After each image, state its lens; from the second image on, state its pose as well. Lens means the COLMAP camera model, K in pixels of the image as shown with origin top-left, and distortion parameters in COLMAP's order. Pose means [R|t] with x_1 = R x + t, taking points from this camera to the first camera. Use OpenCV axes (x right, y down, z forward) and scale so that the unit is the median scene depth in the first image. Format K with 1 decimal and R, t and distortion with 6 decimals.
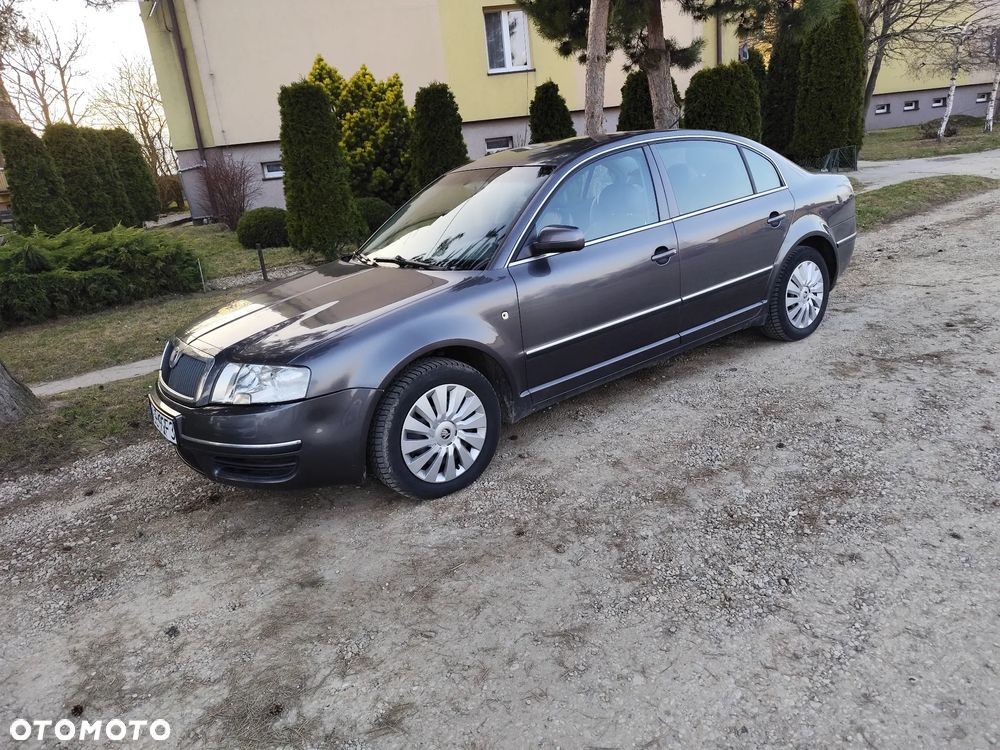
lens RADIAL K [[705.5, 0, 471.7], [0, 705.5, 368.4], [0, 0, 1]] dist [0.037482, -0.036943]
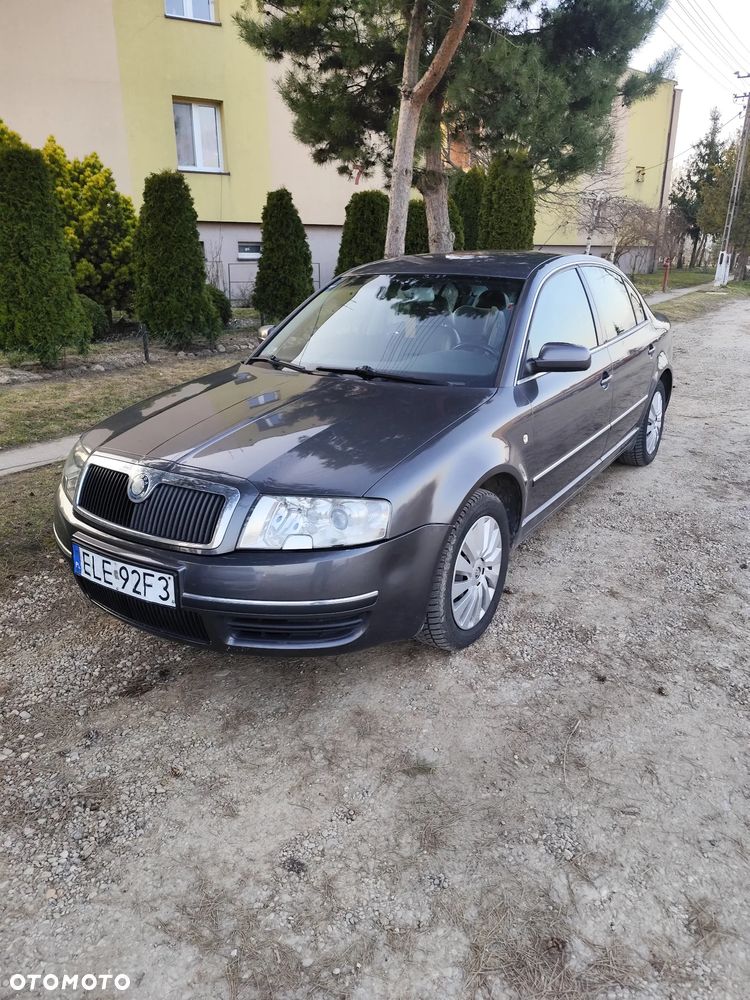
lens RADIAL K [[712.5, 0, 385.7], [0, 712.5, 497.6], [0, 0, 1]] dist [0.033157, -0.036052]
pose [[0.927389, -0.014787, 0.373807, -0.158074], [0.010547, 0.999855, 0.013385, -0.004562], [-0.373950, -0.008470, 0.927410, 0.074377]]
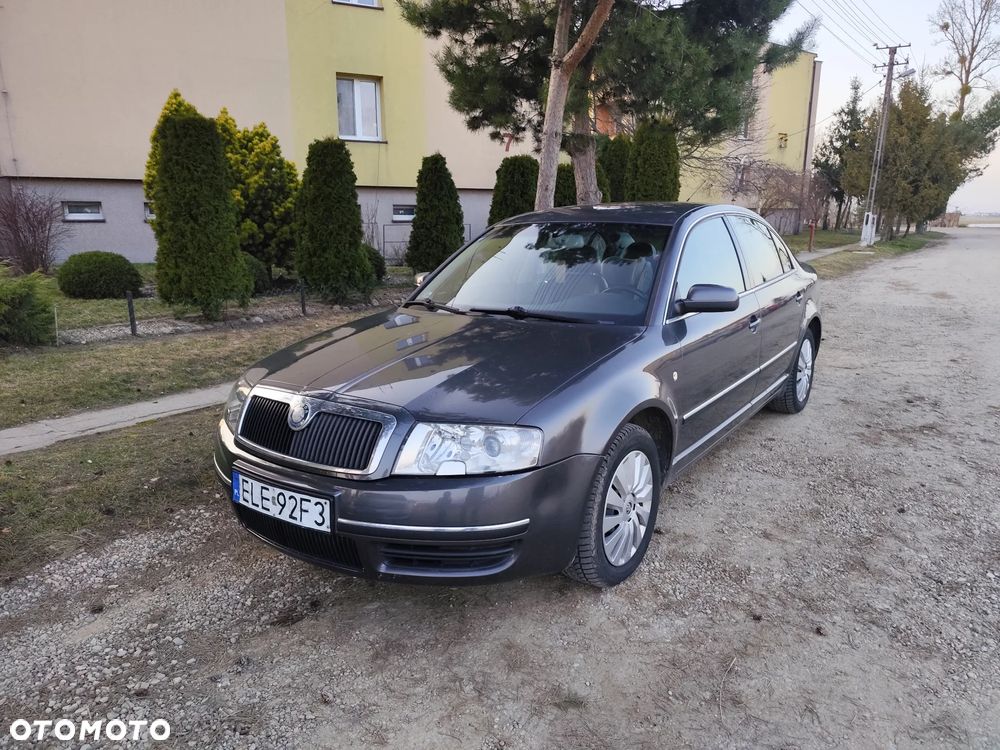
lens RADIAL K [[712.5, 0, 502.5], [0, 712.5, 382.2], [0, 0, 1]] dist [0.033157, -0.036052]
pose [[0.942163, 0.030097, 0.333802, -0.162023], [-0.000129, 0.995992, -0.089439, 0.005537], [-0.335156, 0.084223, 0.938391, 0.069782]]
